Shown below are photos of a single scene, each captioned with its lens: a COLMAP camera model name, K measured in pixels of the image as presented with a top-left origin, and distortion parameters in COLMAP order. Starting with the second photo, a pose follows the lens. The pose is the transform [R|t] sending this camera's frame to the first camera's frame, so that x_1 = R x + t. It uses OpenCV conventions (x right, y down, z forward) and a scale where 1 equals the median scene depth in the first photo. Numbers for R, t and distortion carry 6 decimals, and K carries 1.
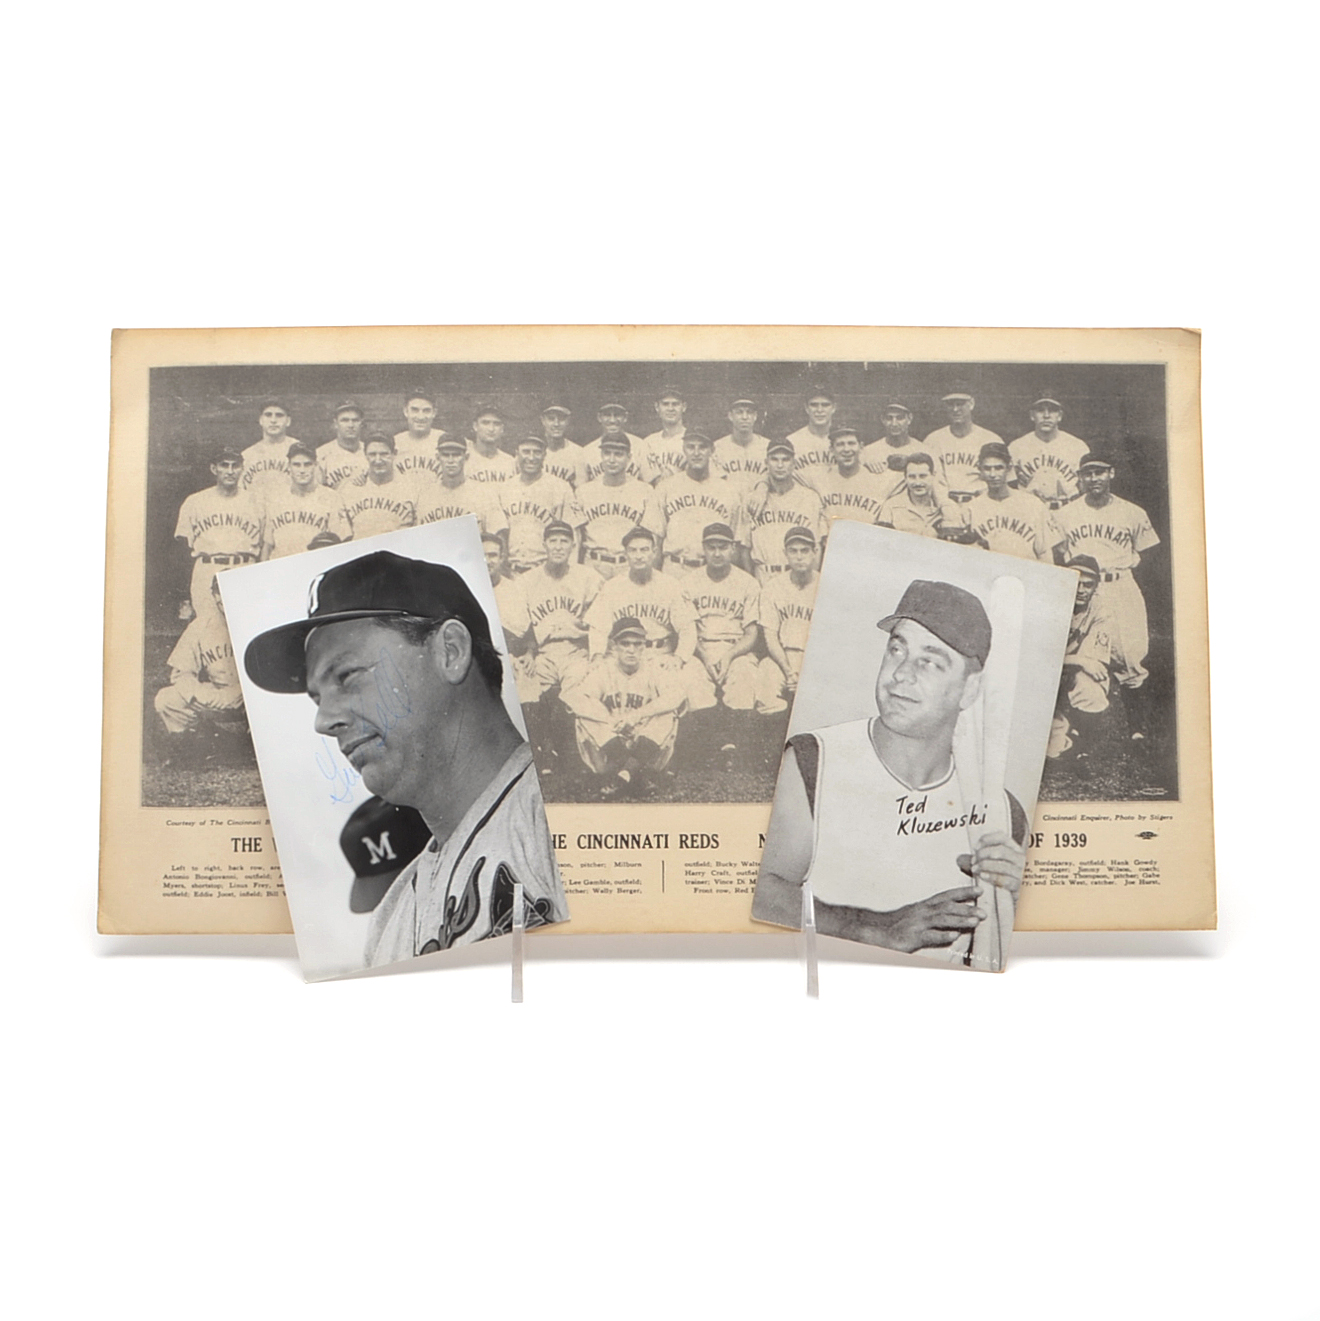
lens RADIAL K [[1830.4, 0, 658.9], [0, 1830.4, 655.7], [0, 0, 1]] dist [0.014170, 0.000000]
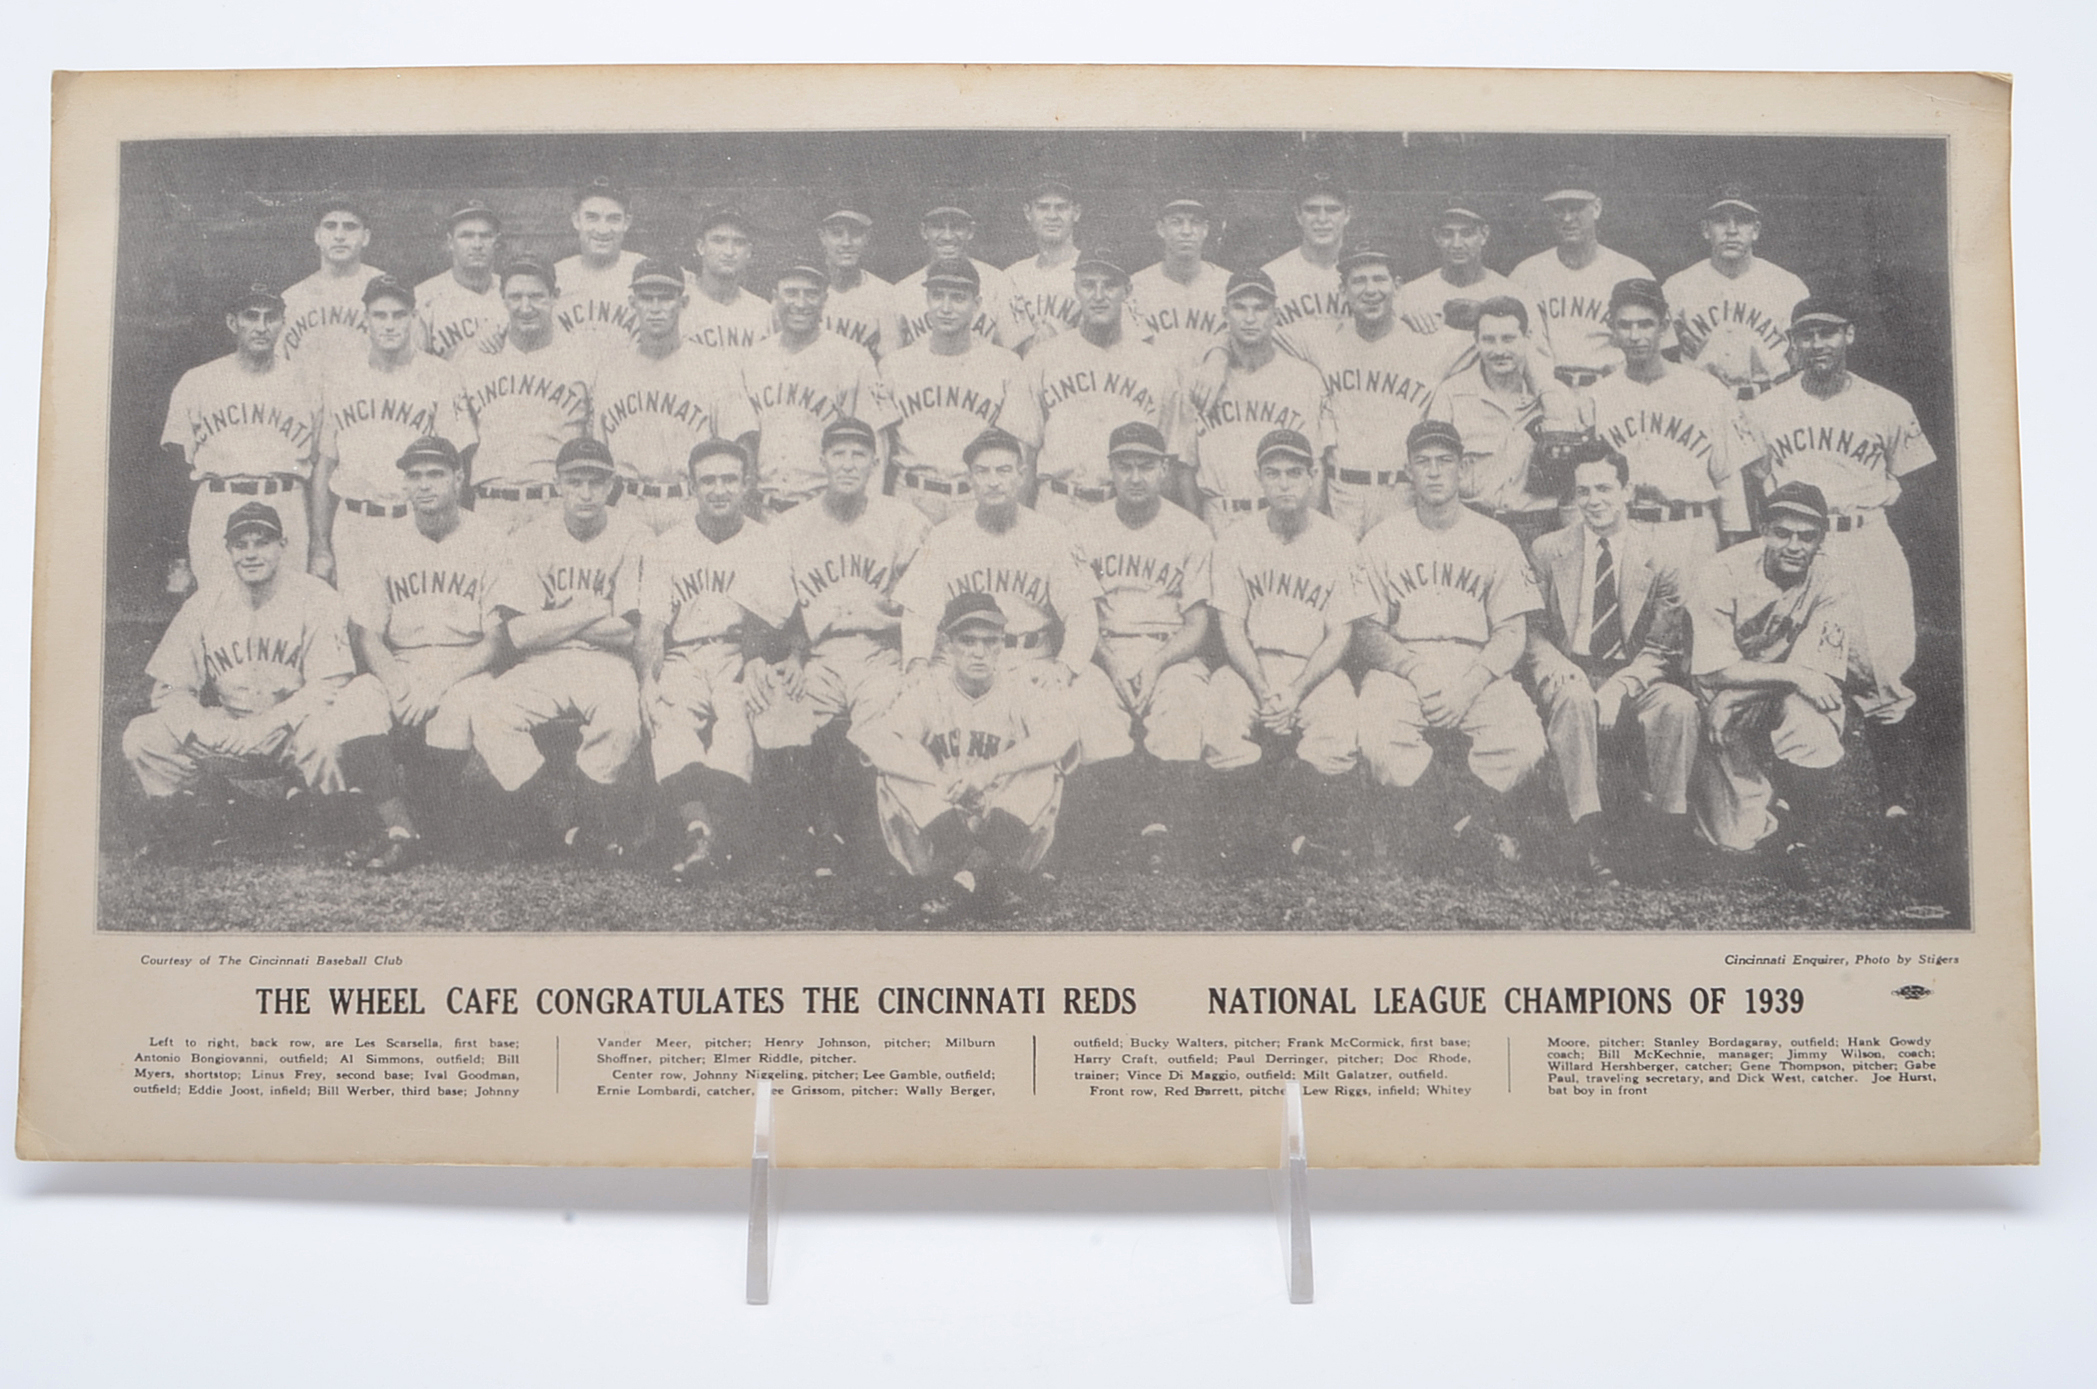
lens RADIAL K [[2343.7, 0, 1047.3], [0, 2343.7, 696.2], [0, 0, 1]] dist [0.008737, 0.000000]
pose [[0.999985, 0.003863, -0.004003, 0.008413], [-0.003749, 0.999600, 0.028022, -0.009602], [0.004110, -0.028007, 0.999599, 0.292901]]
